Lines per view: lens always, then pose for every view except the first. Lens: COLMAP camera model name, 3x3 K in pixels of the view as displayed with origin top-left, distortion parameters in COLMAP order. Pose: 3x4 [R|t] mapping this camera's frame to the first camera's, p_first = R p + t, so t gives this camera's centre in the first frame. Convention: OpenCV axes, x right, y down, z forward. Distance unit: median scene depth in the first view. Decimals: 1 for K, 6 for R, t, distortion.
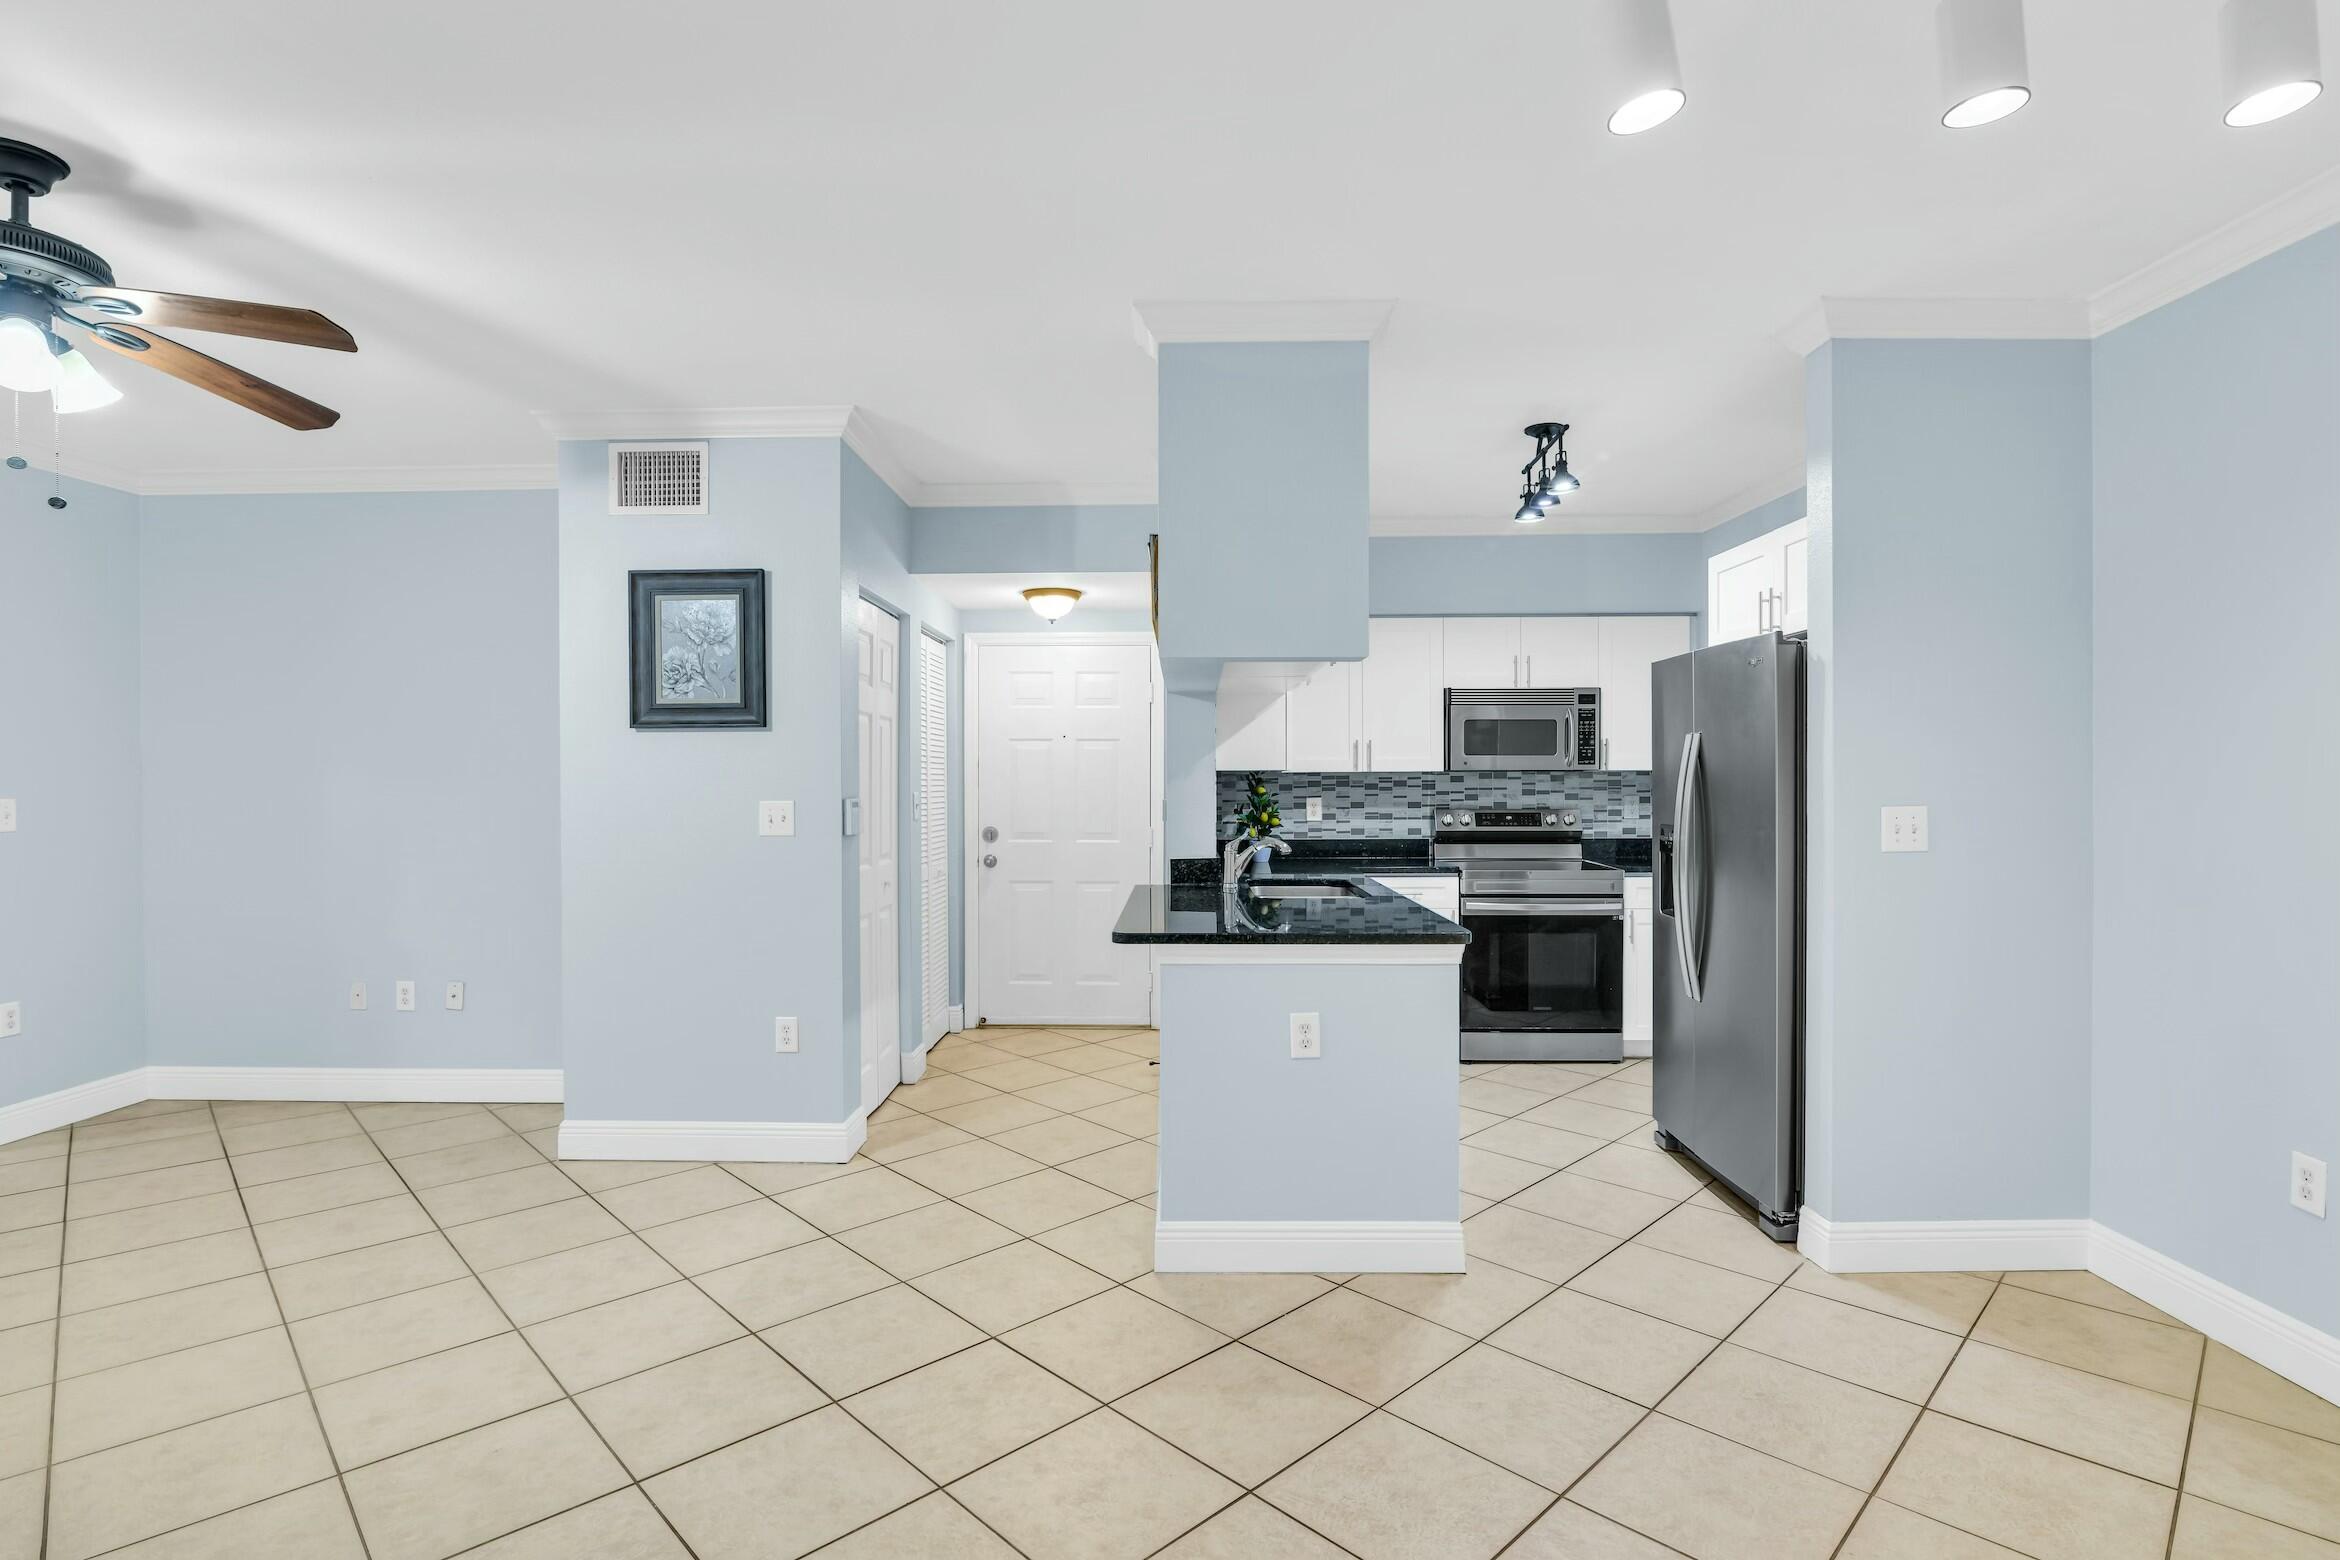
lens RADIAL K [[1145.2, 0, 1174.2], [0, 1145.2, 789.3], [0, 0, 1]] dist [-0.018575, 0.001206]
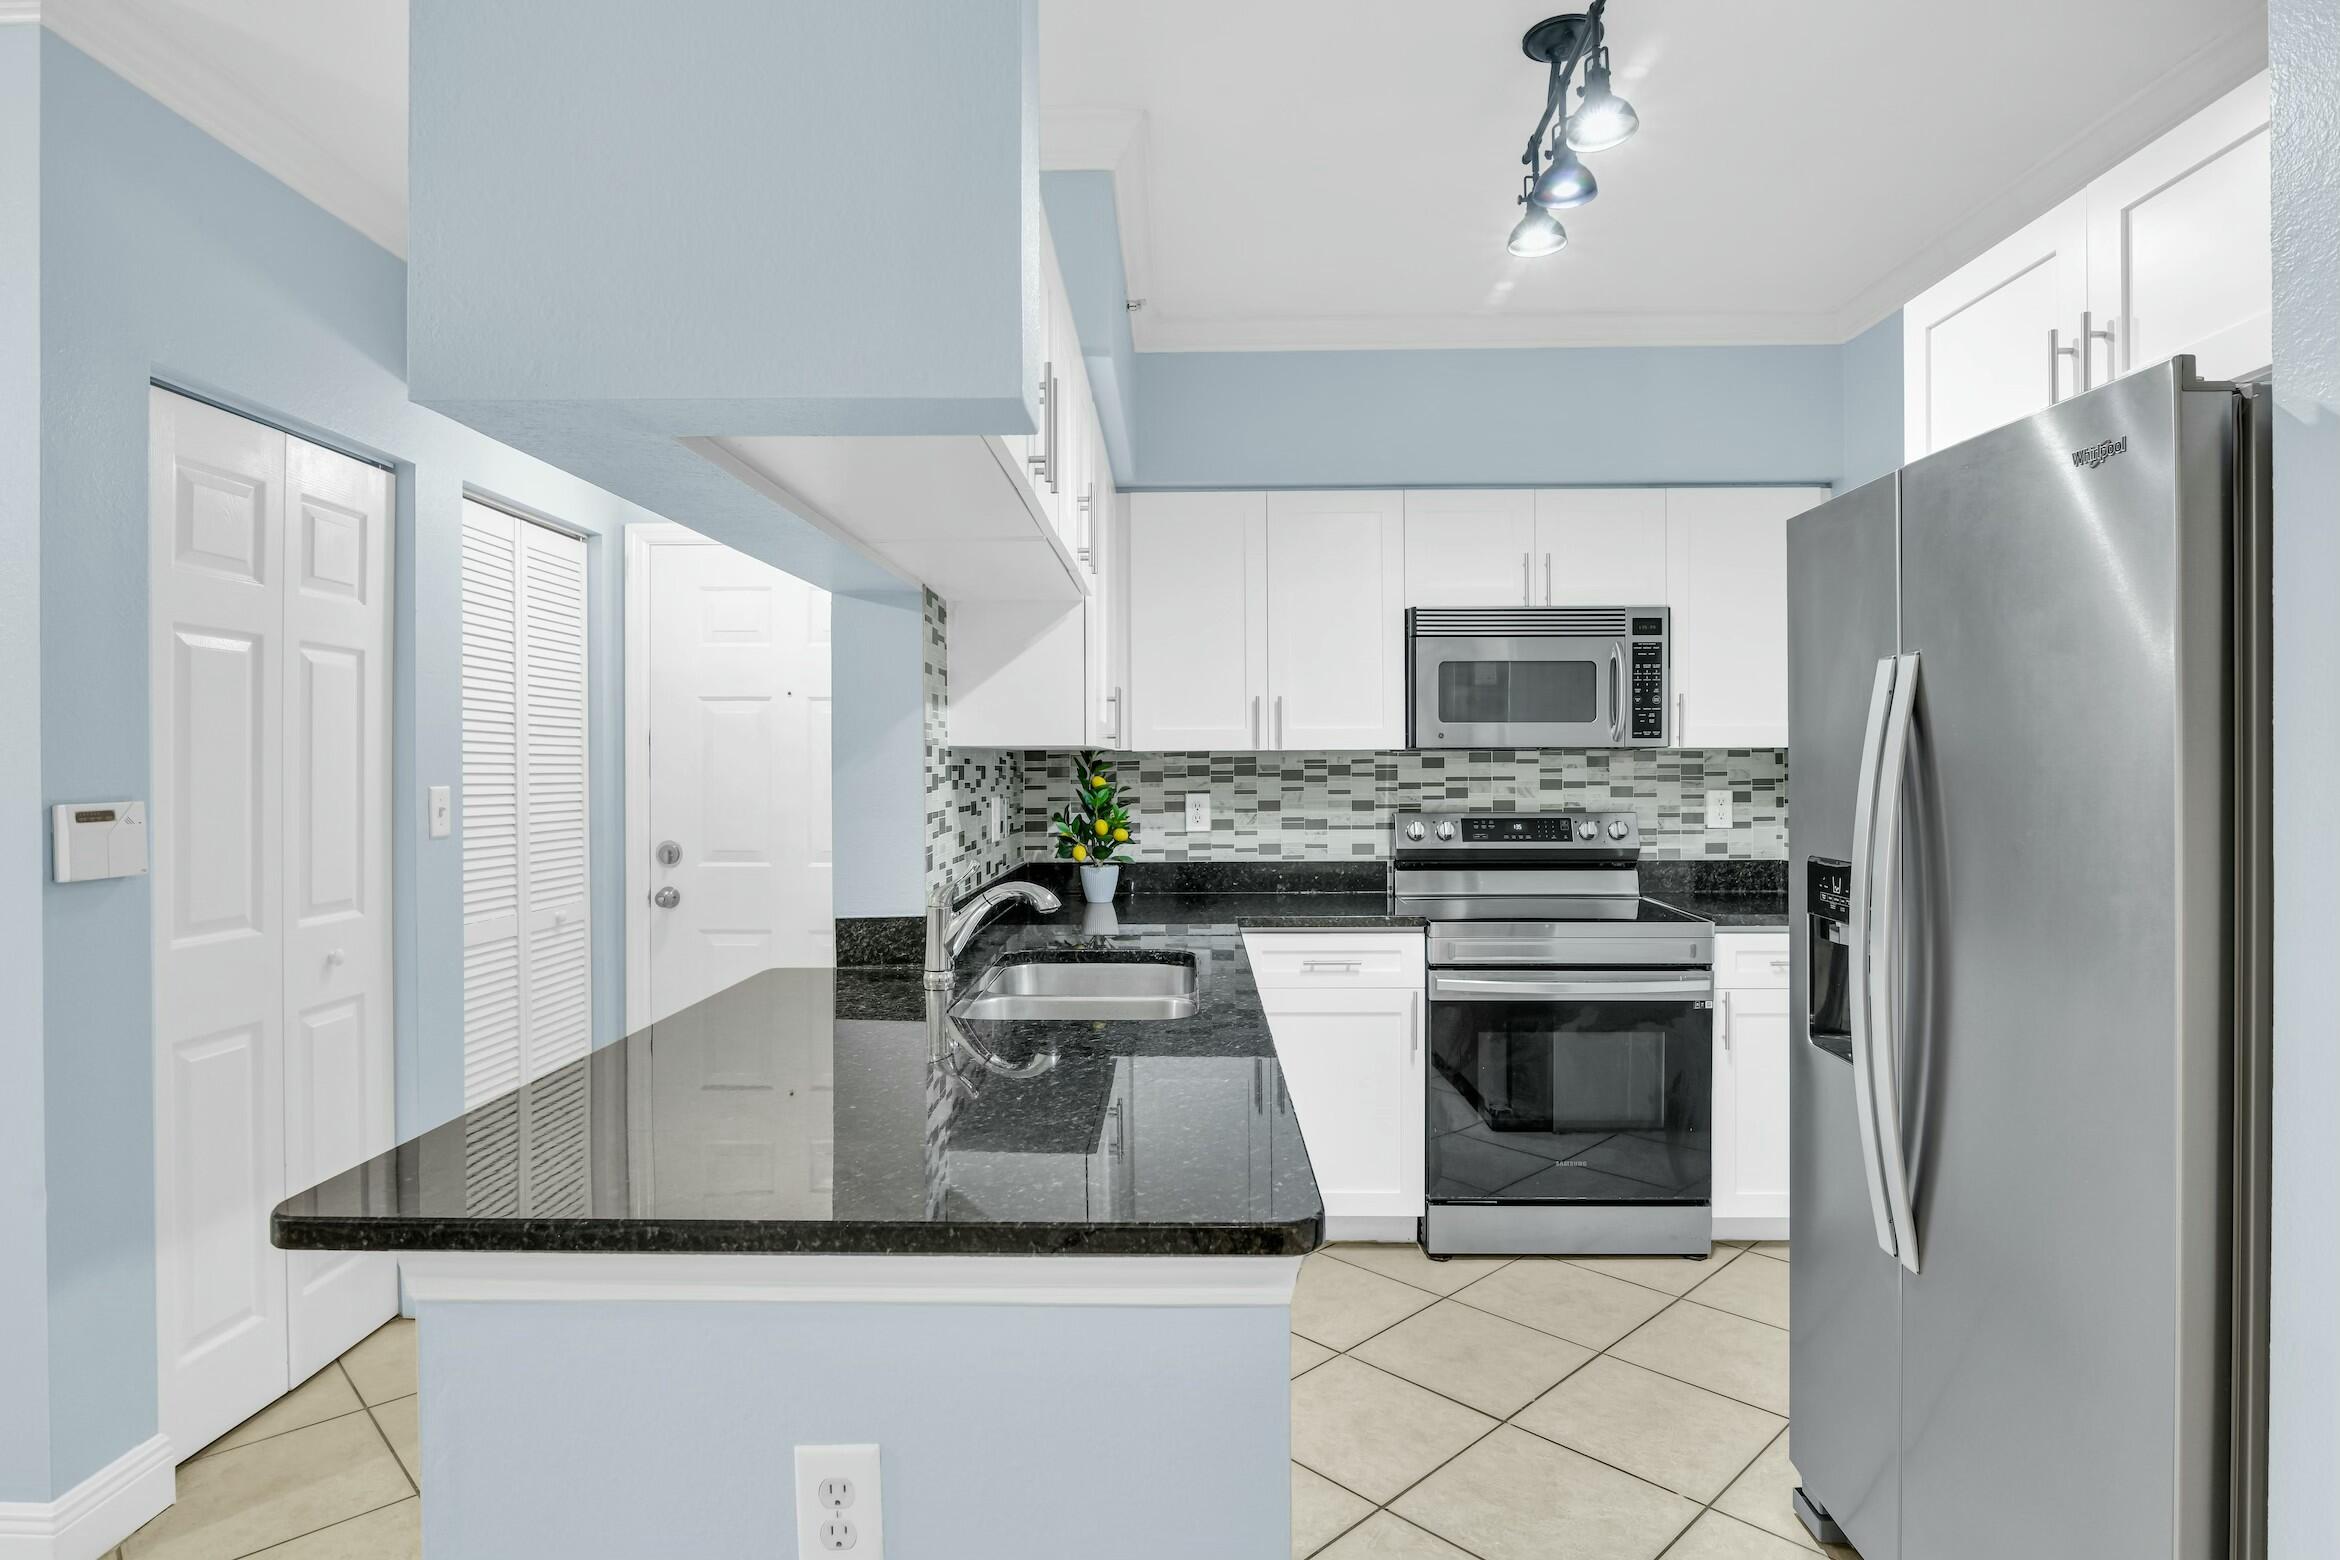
lens RADIAL K [[1273.1, 0, 1183.3], [0, 1273.1, 772.6], [0, 0, 1]] dist [-0.016012, 0.001849]
pose [[0.999997, -0.000704, 0.002378, 0.154892], [0.000711, 0.999996, -0.002712, -0.002722], [-0.002376, 0.002714, 0.999993, 0.445129]]
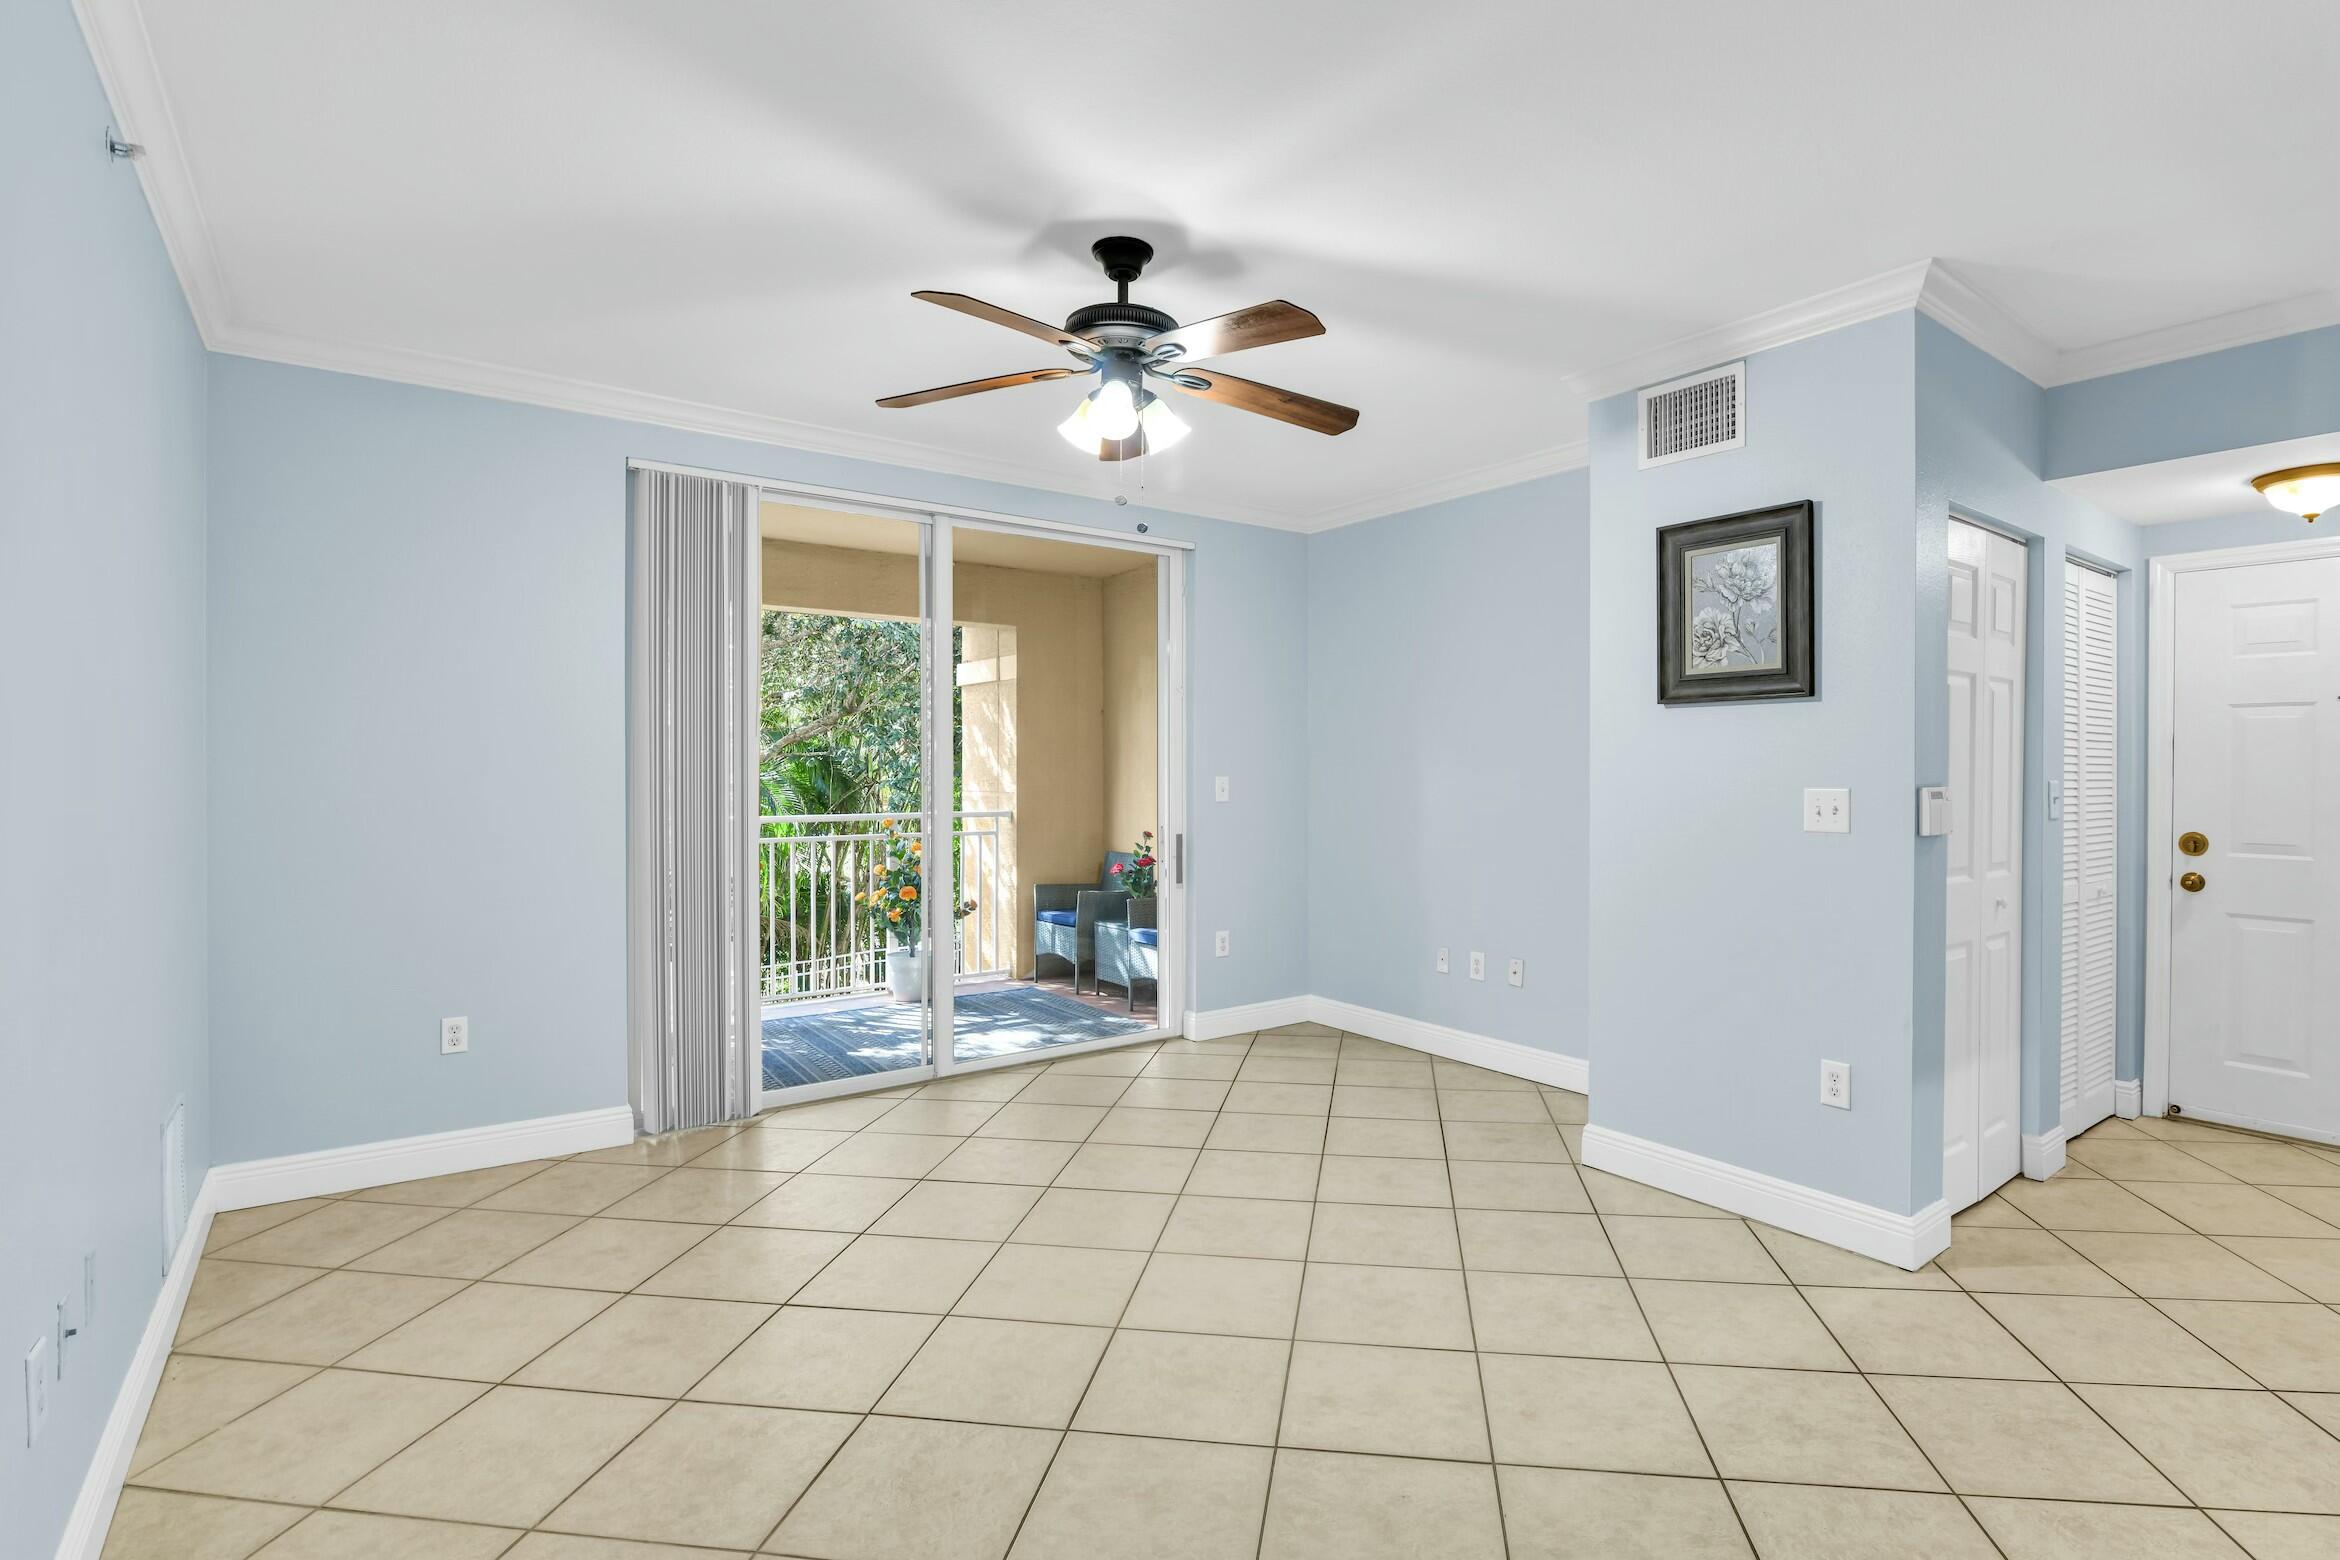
lens RADIAL K [[1134.1, 0, 1226.1], [0, 1134.1, 775.1], [0, 0, 1]] dist [-0.020188, 0.000618]
pose [[0.620945, 0.008508, -0.783808, 0.007373], [-0.009966, 0.999946, 0.002959, 0.002457], [0.783791, 0.005974, 0.620996, 0.167635]]
